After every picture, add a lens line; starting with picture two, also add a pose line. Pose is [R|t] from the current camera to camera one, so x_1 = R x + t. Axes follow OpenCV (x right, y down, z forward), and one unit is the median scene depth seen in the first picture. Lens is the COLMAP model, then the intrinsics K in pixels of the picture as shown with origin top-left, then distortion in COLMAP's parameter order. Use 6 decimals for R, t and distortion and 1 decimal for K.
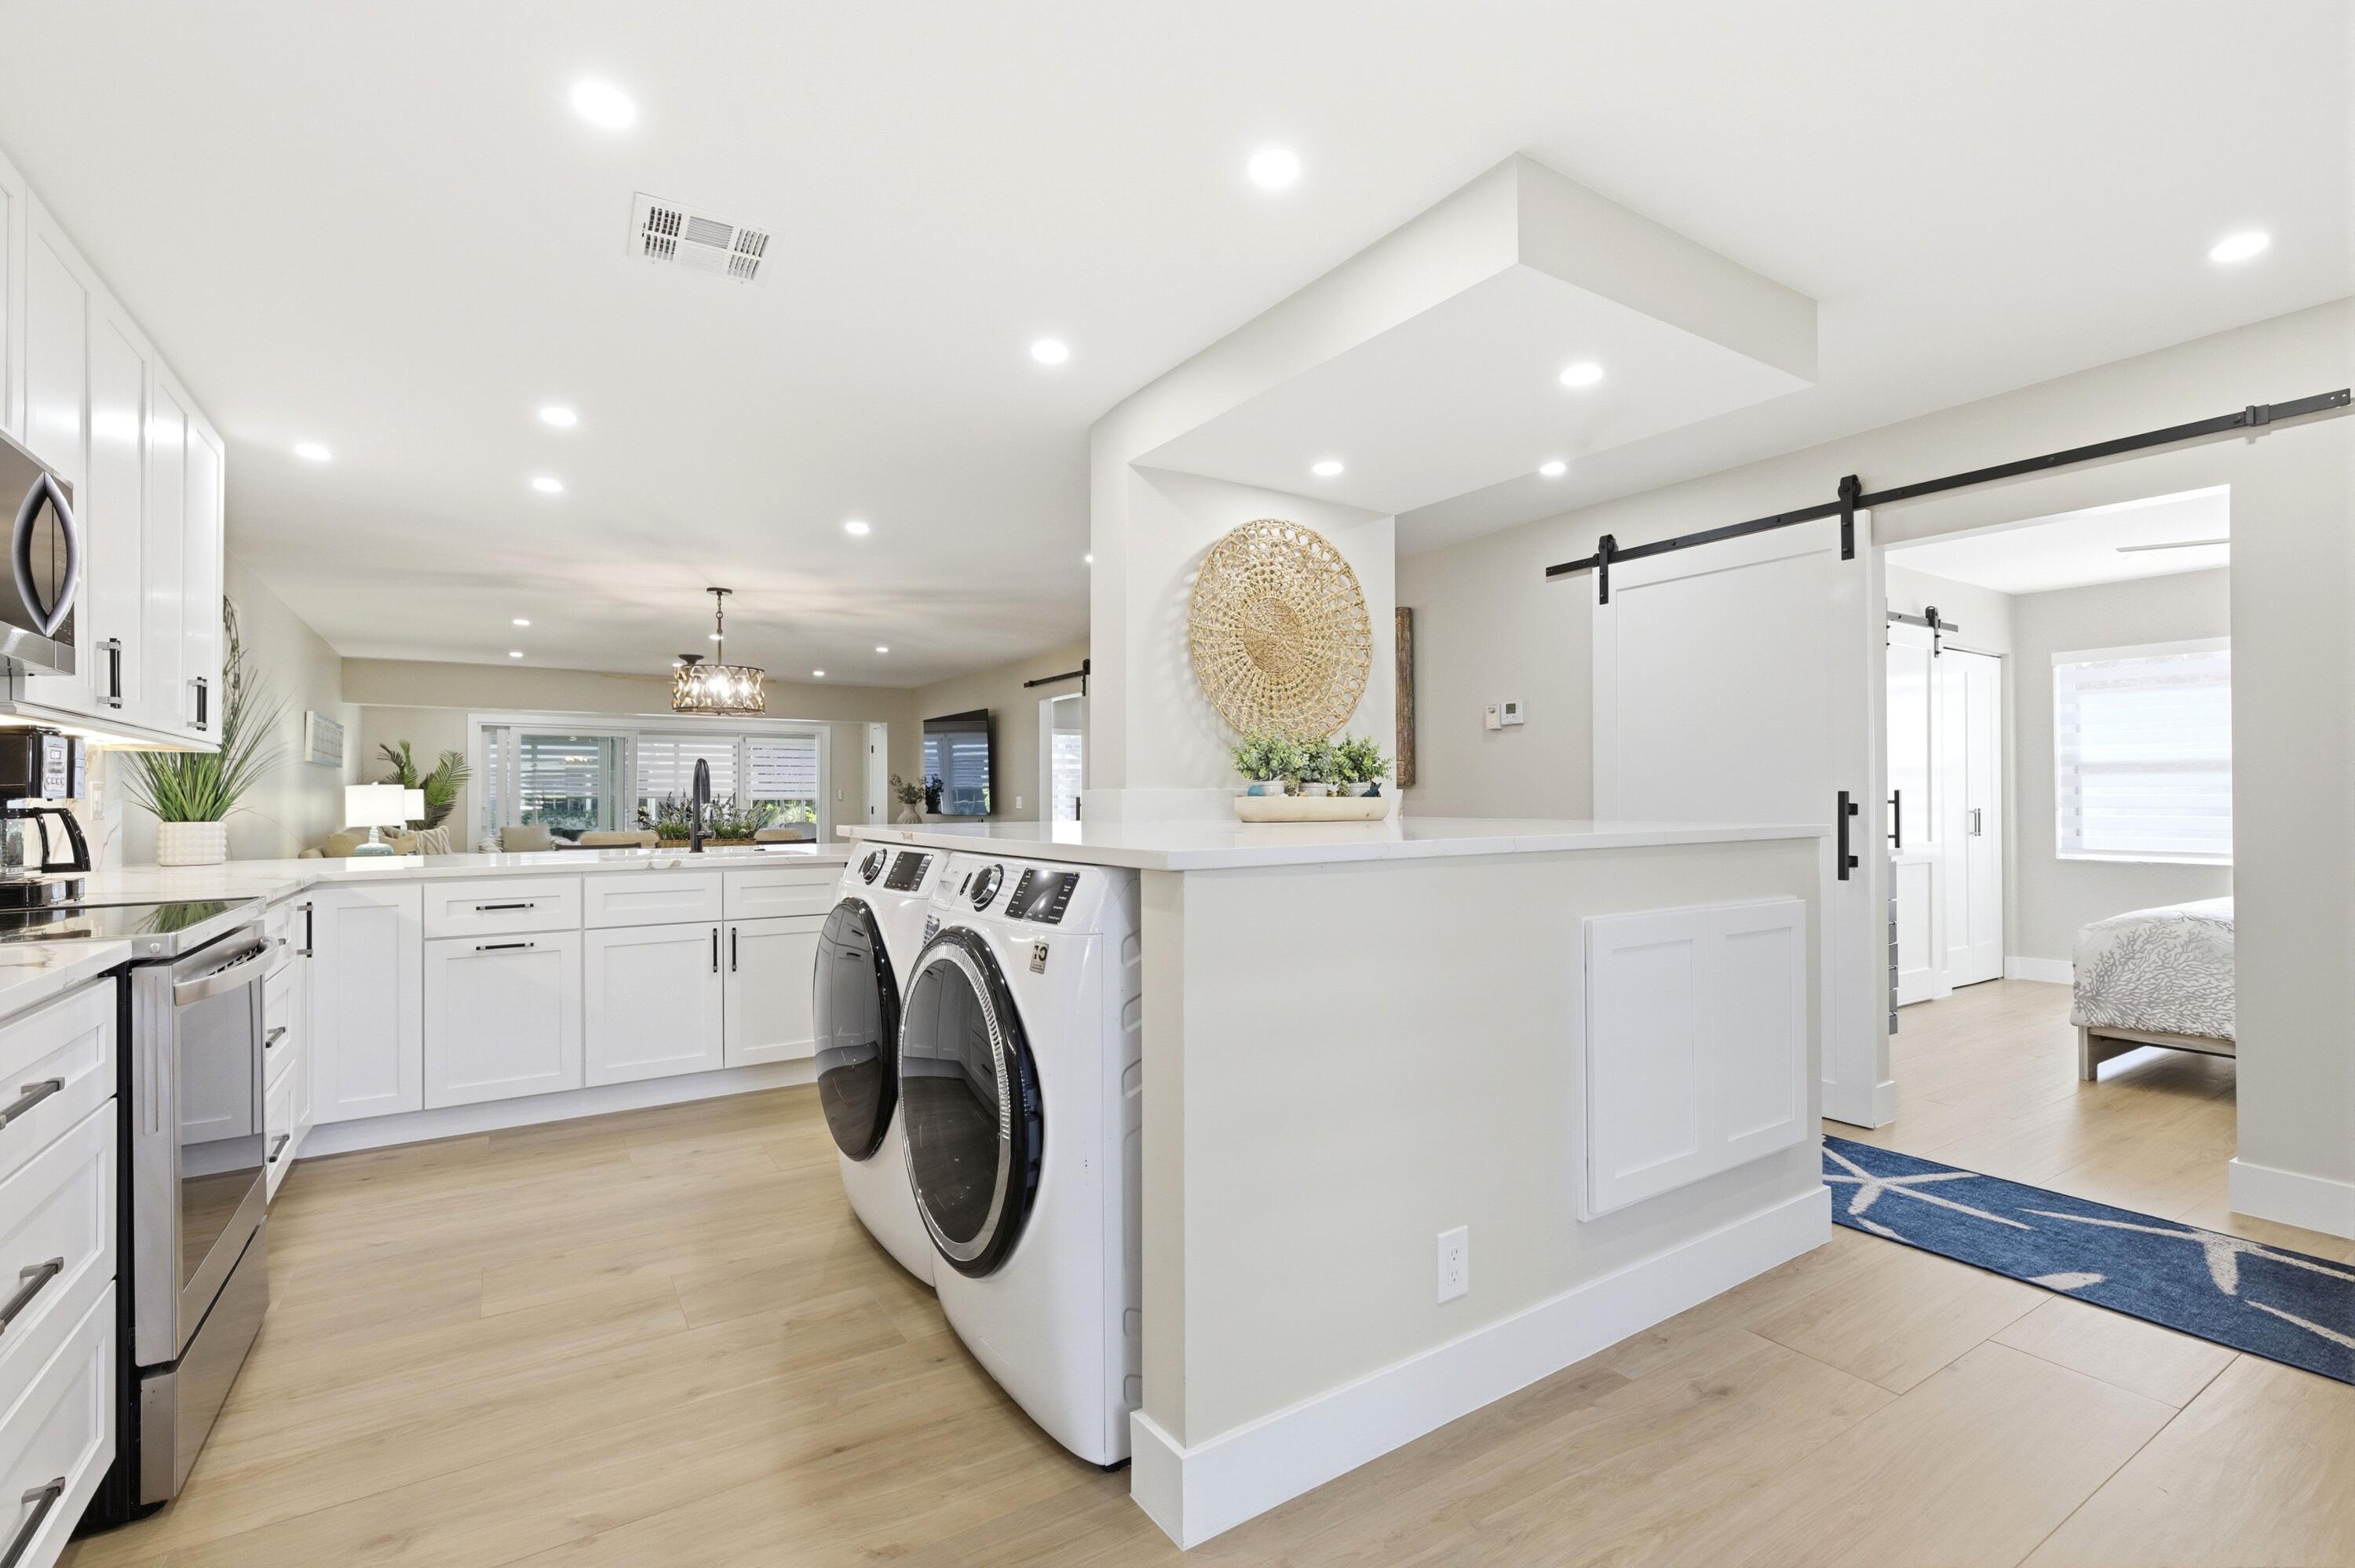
lens RADIAL K [[1058.5, 0, 1177.5], [0, 1058.5, 784.0], [0, 0, 1]] dist [0.001078, 0.000678]
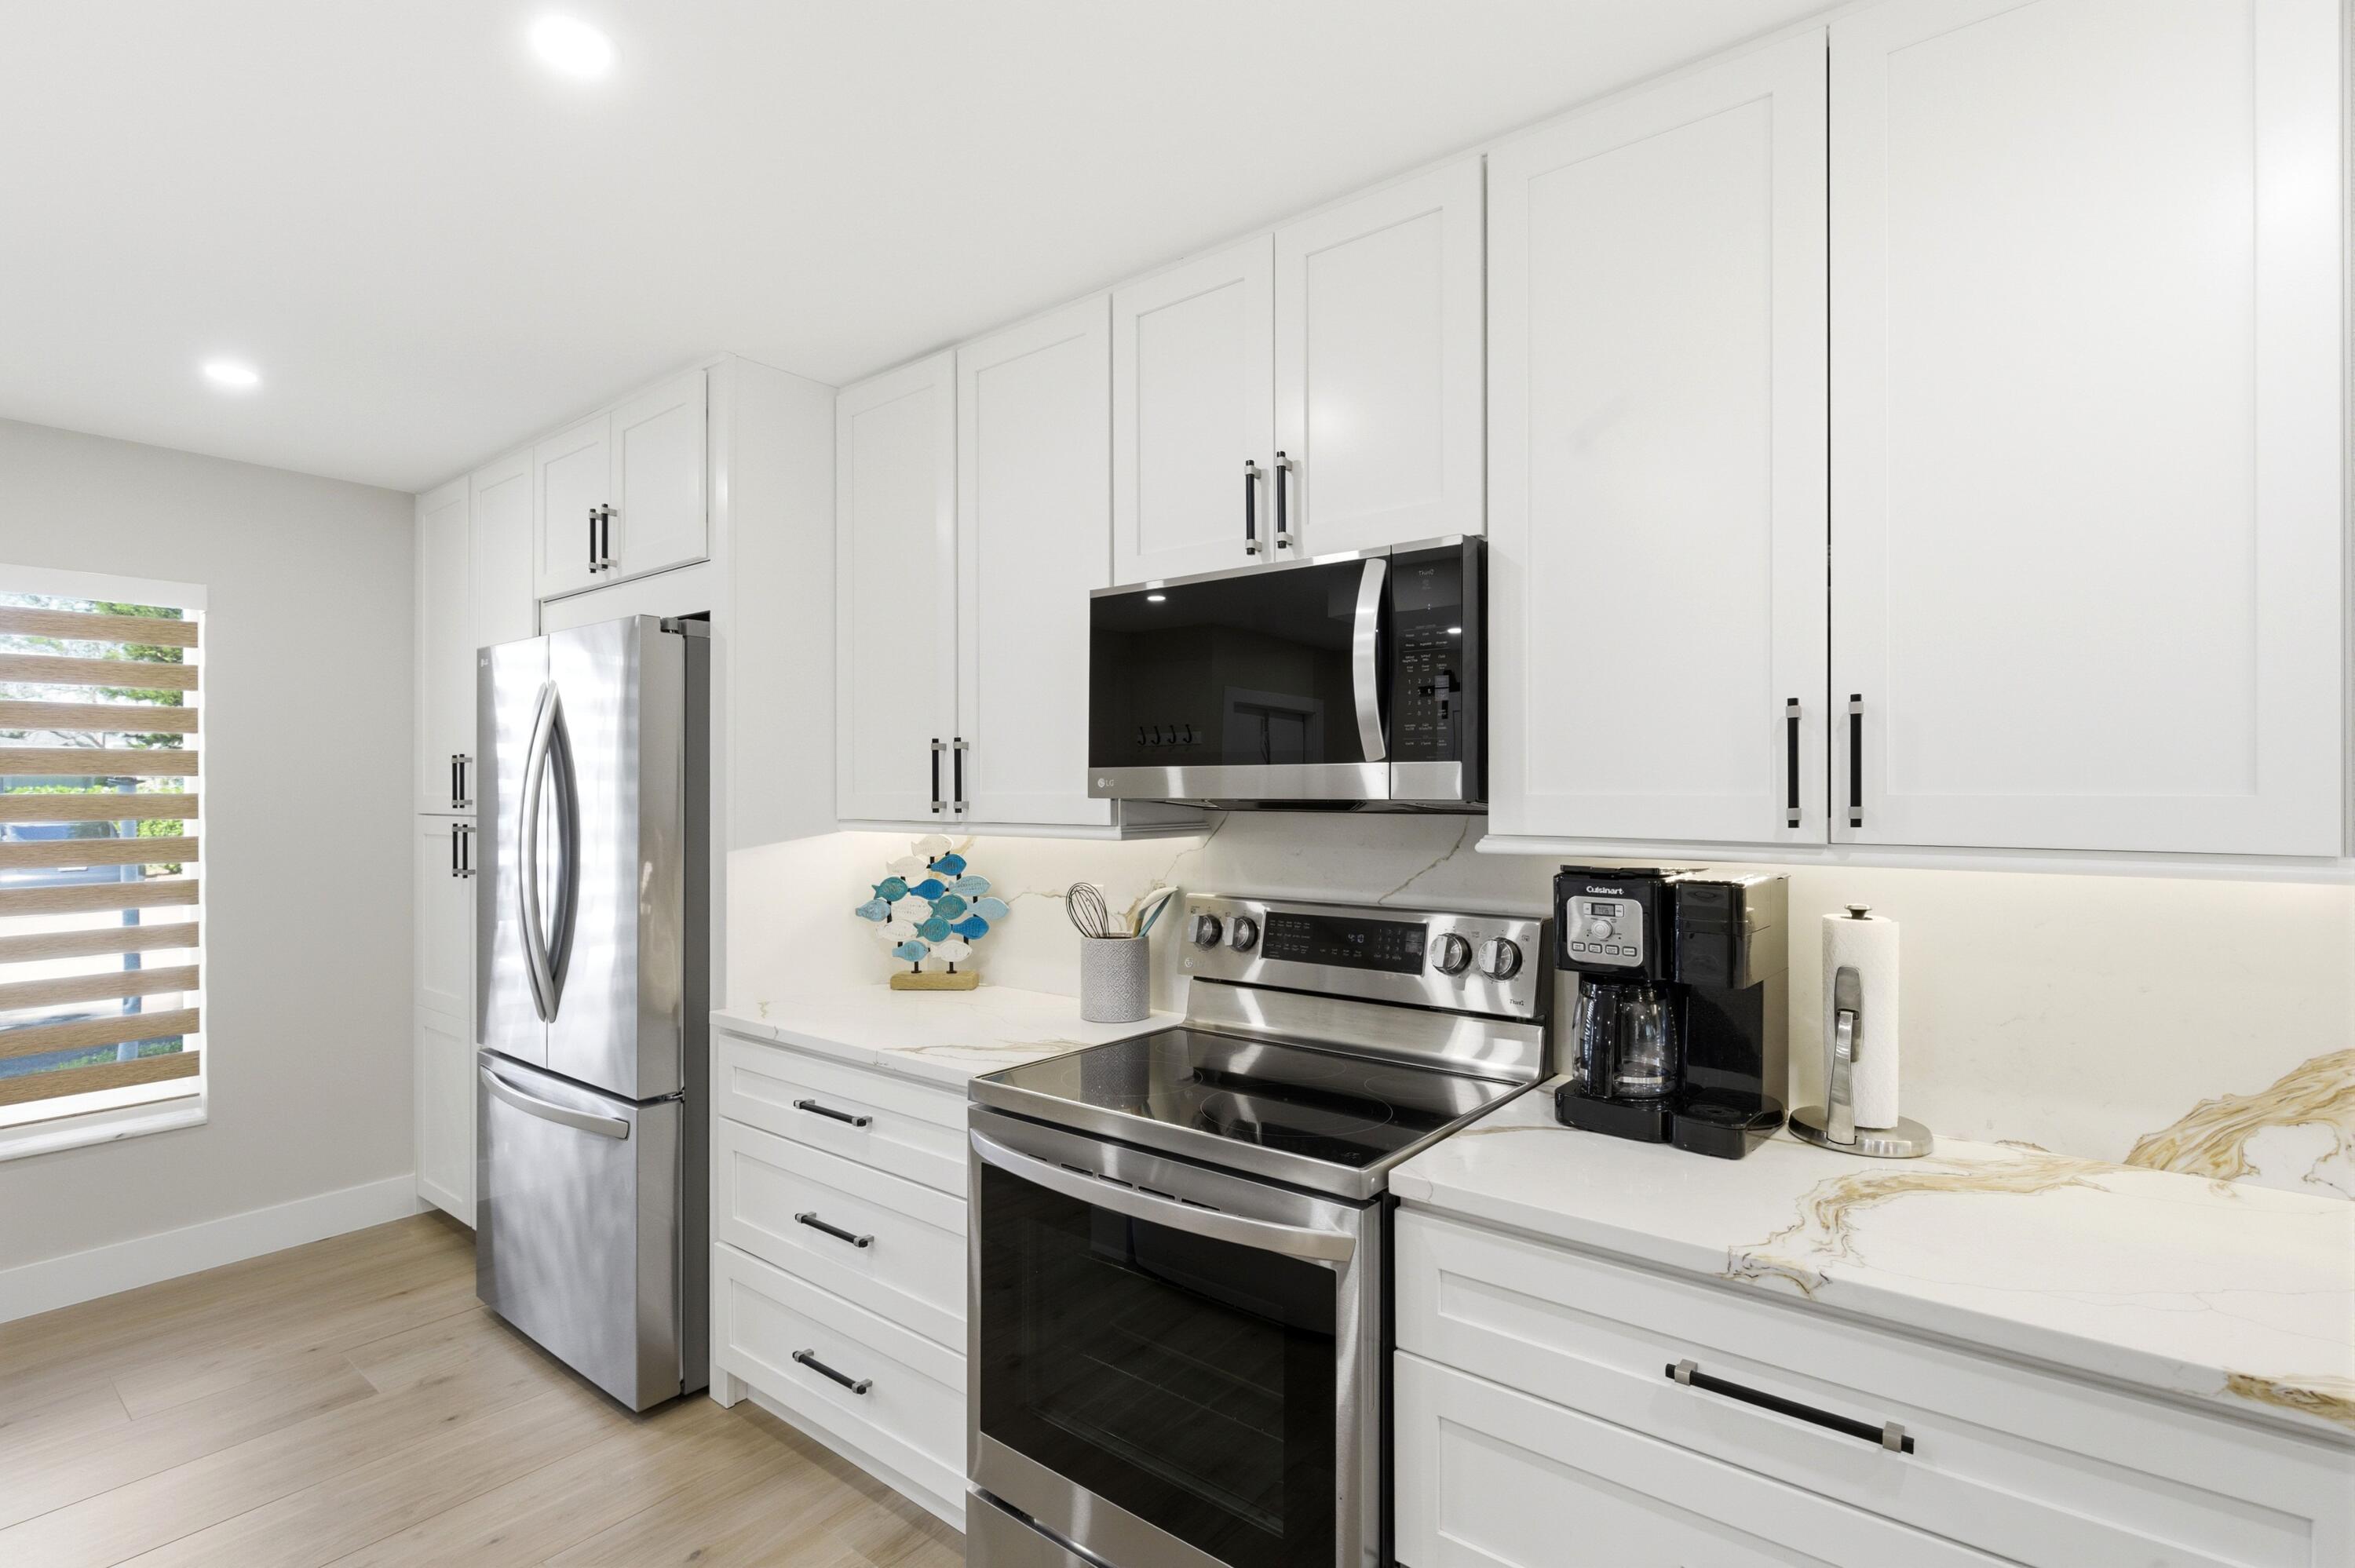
lens RADIAL K [[1109.7, 0, 1174.8], [0, 1109.7, 790.7], [0, 0, 1]] dist [-0.001786, 0.000006]
pose [[-0.946168, 0.012049, -0.323452, -0.144975], [0.014944, 0.999867, -0.006470, -0.025573], [0.323331, -0.010955, -0.946223, 0.393692]]
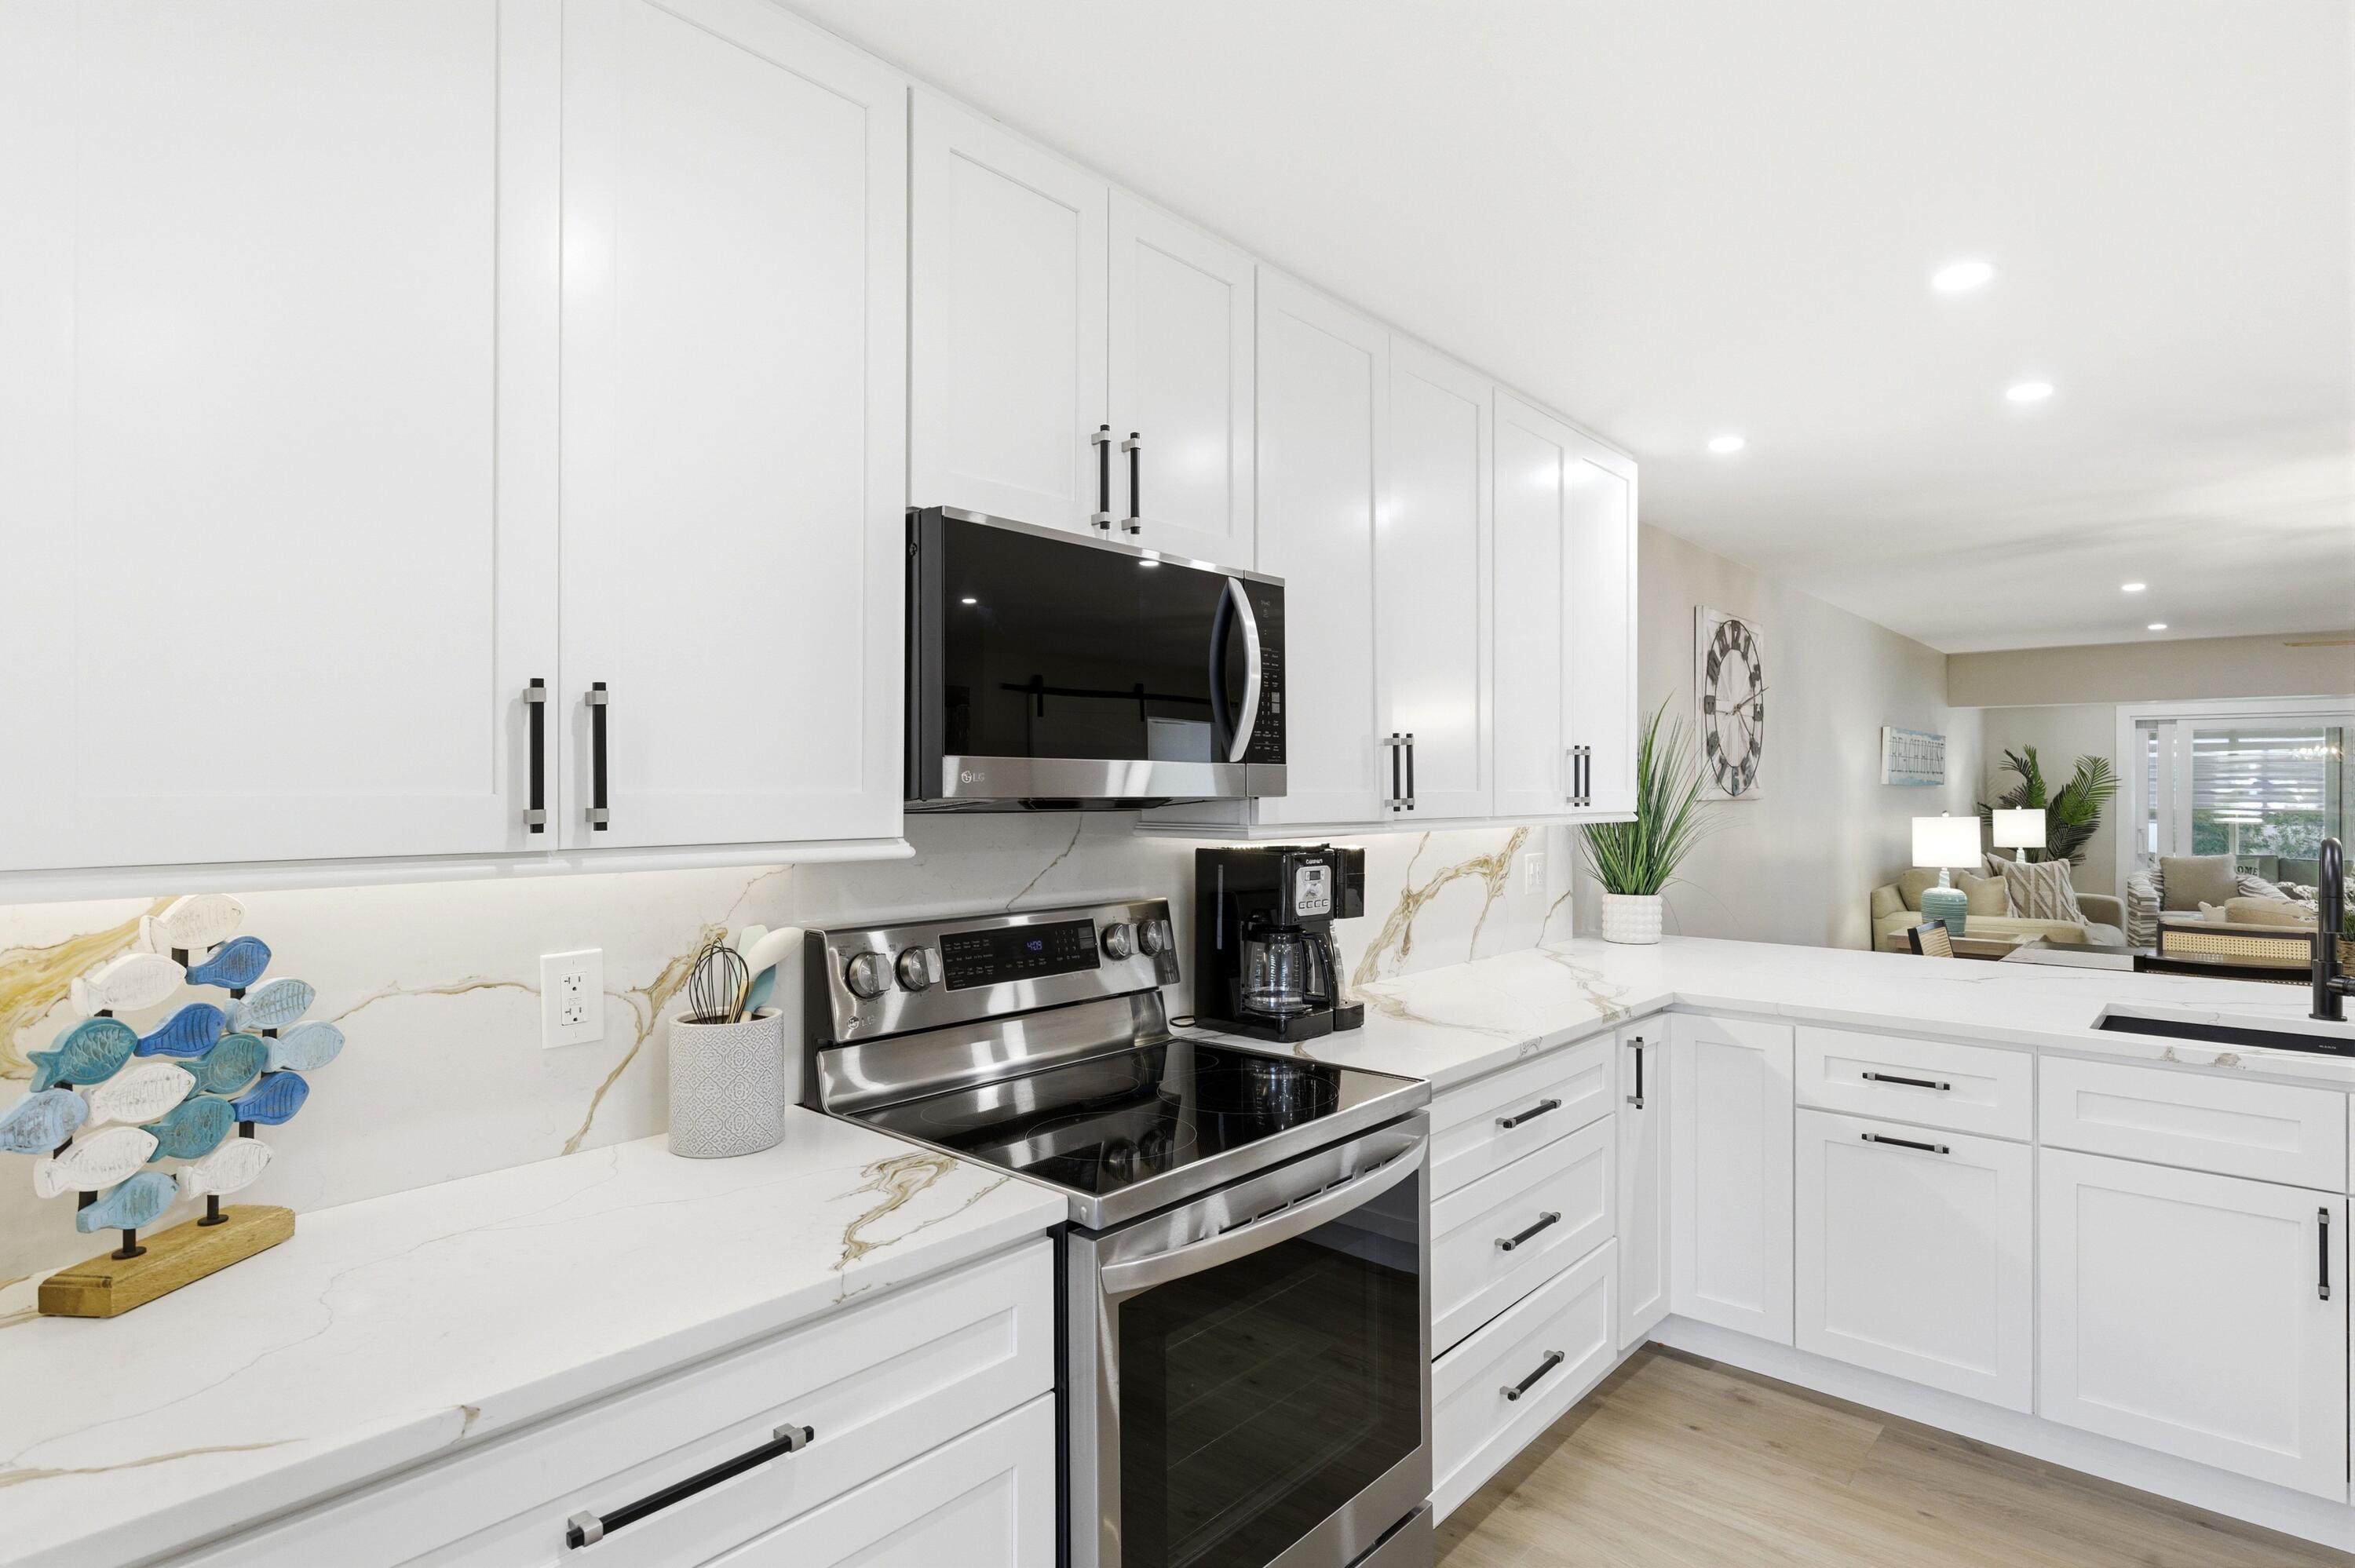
lens RADIAL K [[1195.6, 0, 1187.5], [0, 1195.6, 789.0], [0, 0, 1]] dist [-0.005170, 0.000451]
pose [[0.265883, 0.007467, -0.963976, -0.022621], [0.010630, 0.999886, 0.010677, -0.028658], [0.963947, -0.013086, 0.265774, 0.155507]]
